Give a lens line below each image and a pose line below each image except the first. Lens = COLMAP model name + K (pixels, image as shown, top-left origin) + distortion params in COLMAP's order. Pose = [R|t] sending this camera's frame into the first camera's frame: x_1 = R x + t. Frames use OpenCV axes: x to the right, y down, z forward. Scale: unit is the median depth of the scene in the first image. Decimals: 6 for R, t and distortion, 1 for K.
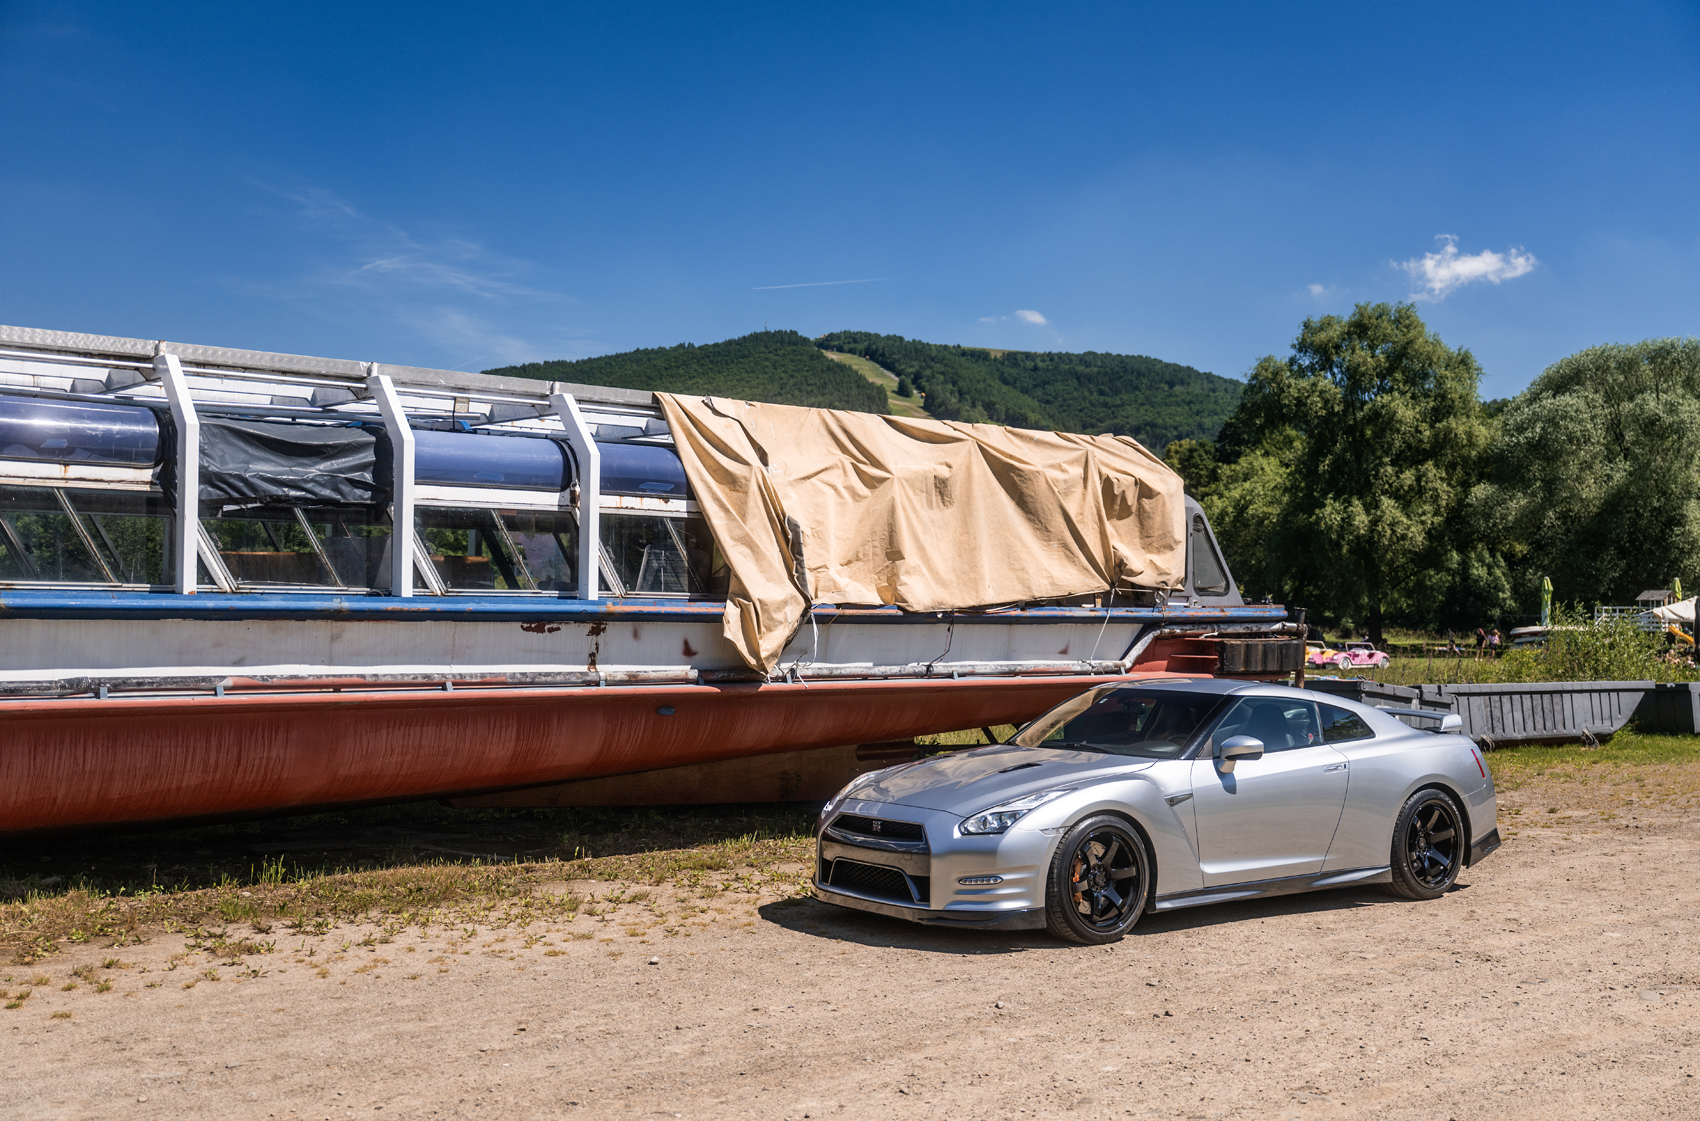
lens RADIAL K [[1777.3, 0, 851.4], [0, 1777.3, 563.7], [0, 0, 1]] dist [-0.031218, 0.000000]
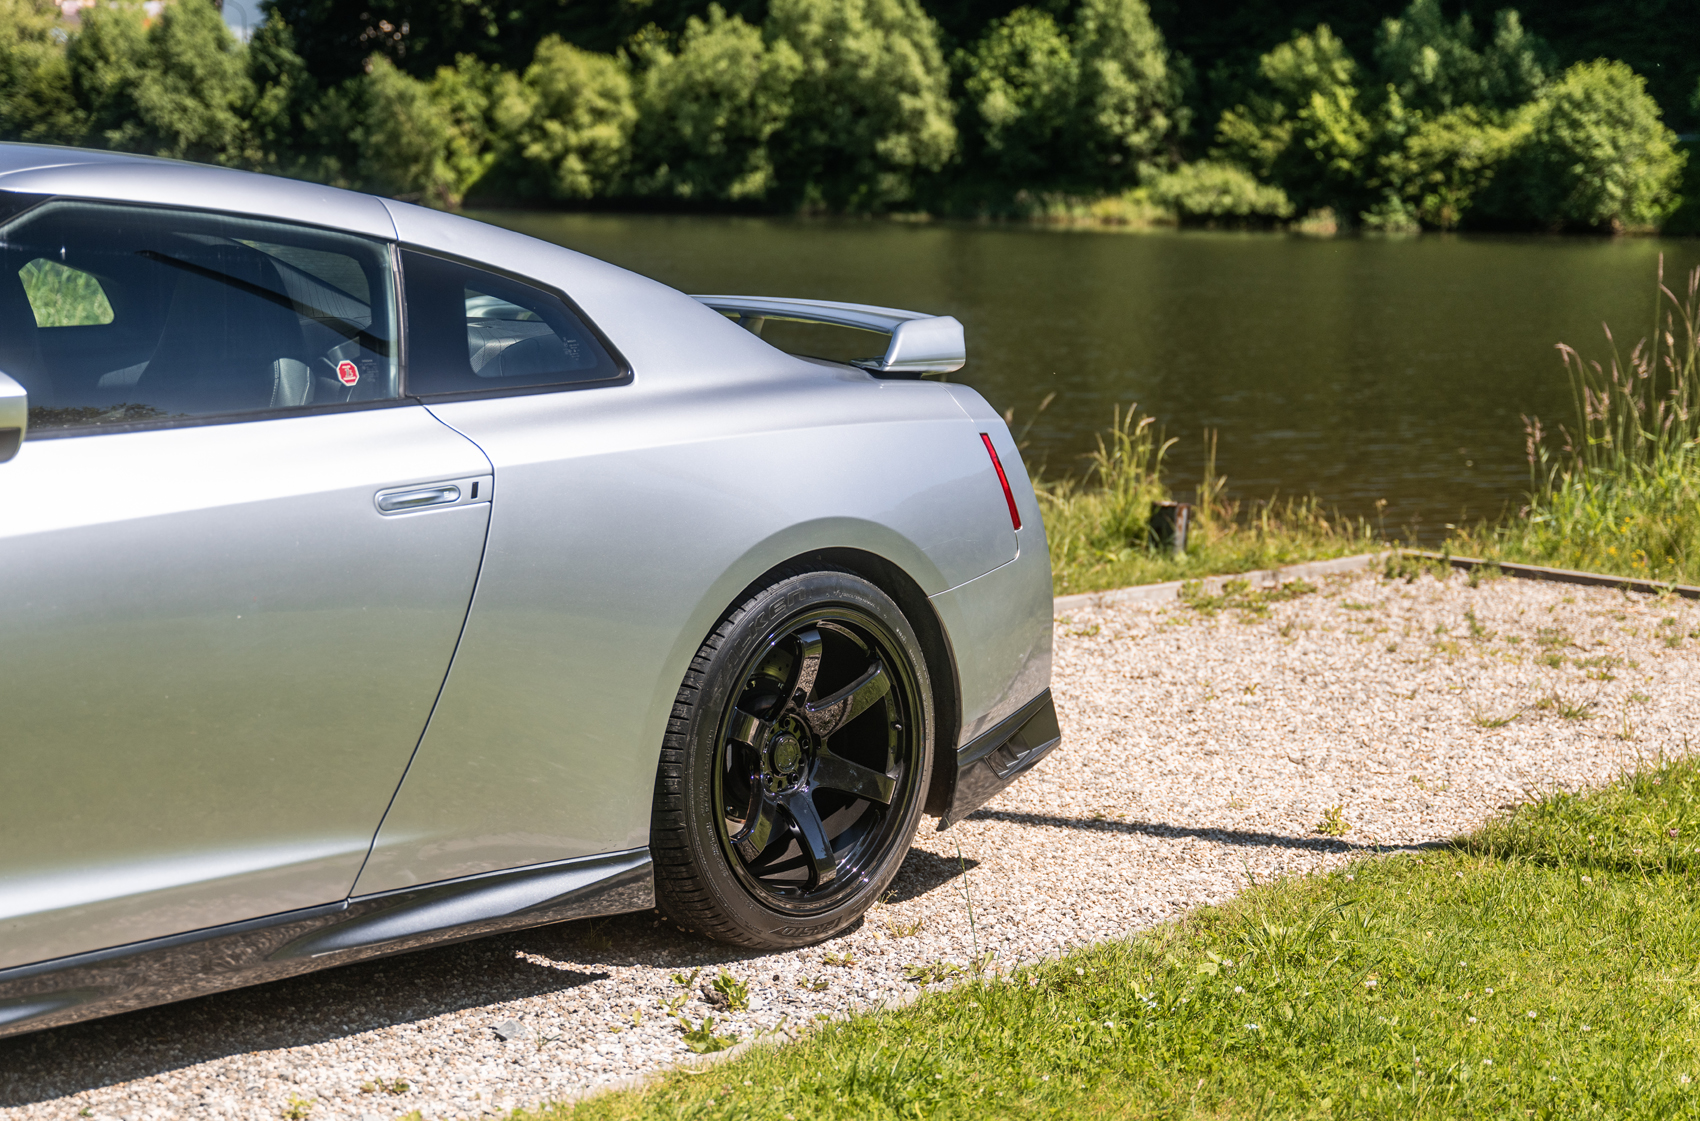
lens RADIAL K [[2485.8, 0, 849.4], [0, 2485.8, 559.8], [0, 0, 1]] dist [-0.305203, 0.000000]
pose [[0.970565, 0.015234, 0.240358, 0.199168], [-0.055459, 0.985314, 0.161495, 0.051732], [-0.234368, -0.170071, 0.957156, 0.523813]]
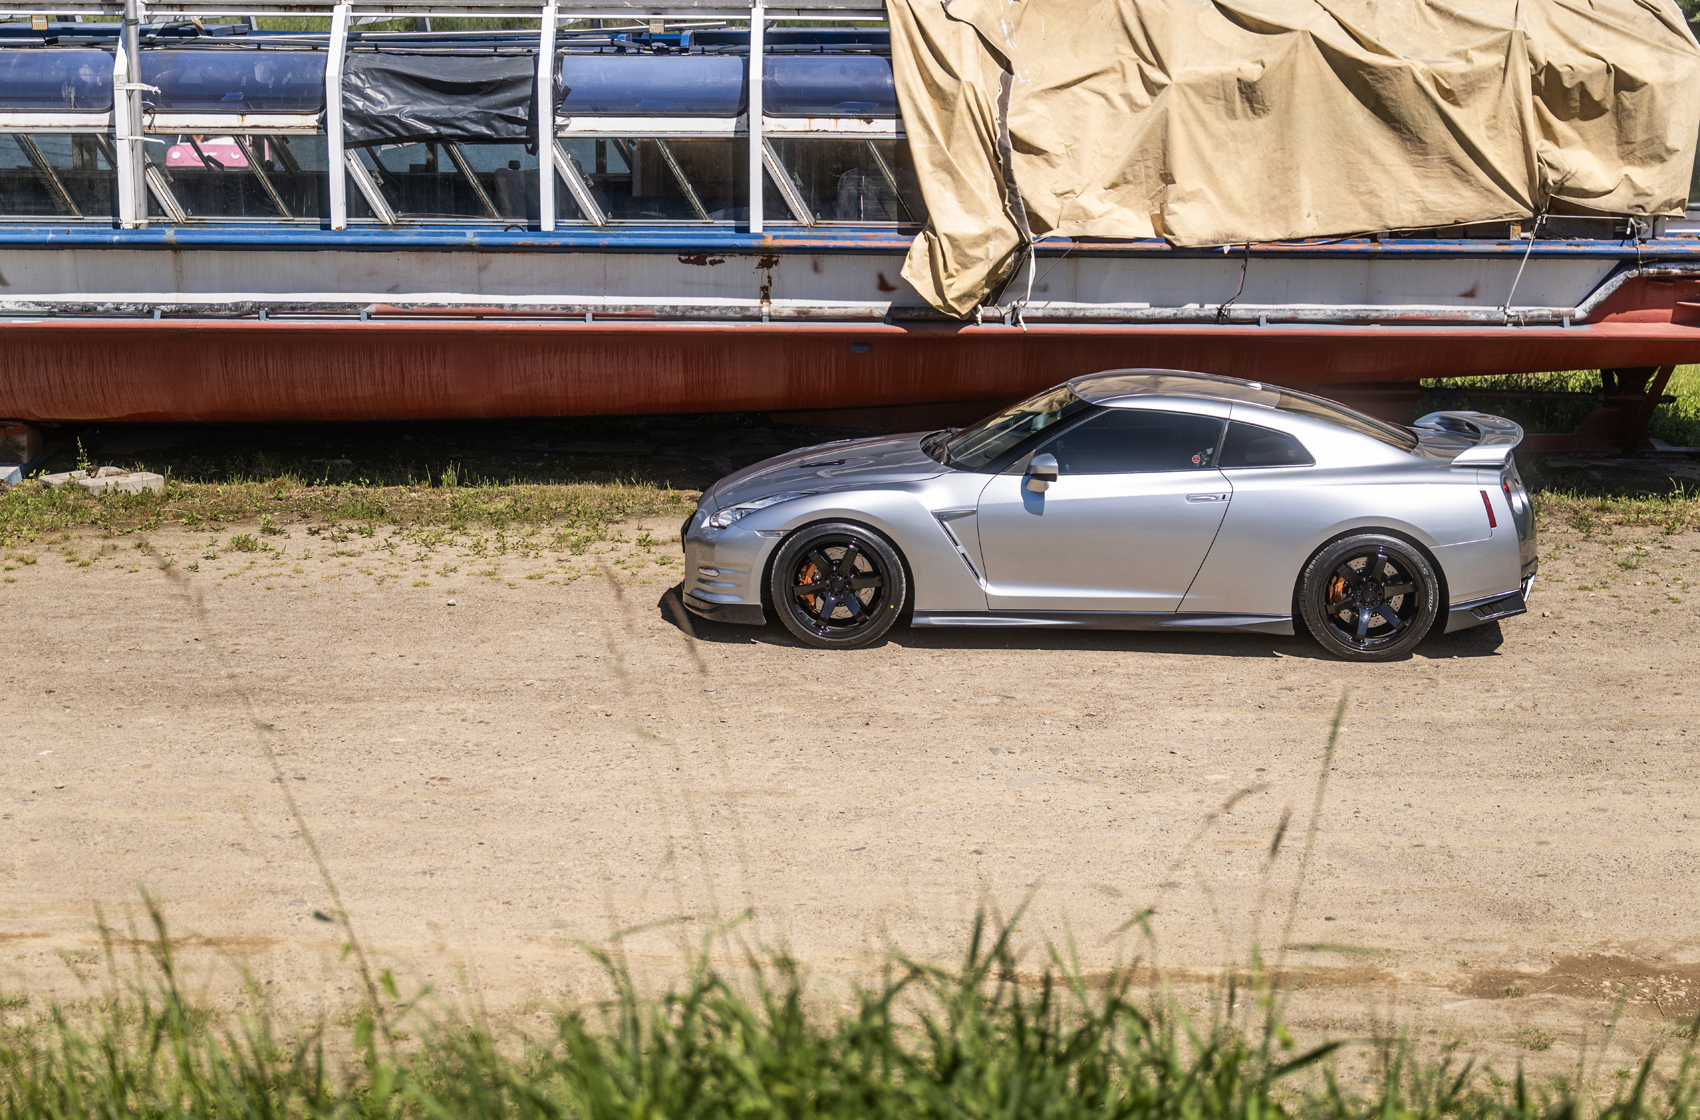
lens RADIAL K [[2519.8, 0, 850.1], [0, 2519.8, 558.0], [0, 0, 1]] dist [-0.000880, 0.000000]
pose [[0.778300, 0.130600, -0.614160, 0.725524], [0.015464, 0.973846, 0.226683, -0.111870], [0.627702, -0.185924, 0.755925, -0.038304]]
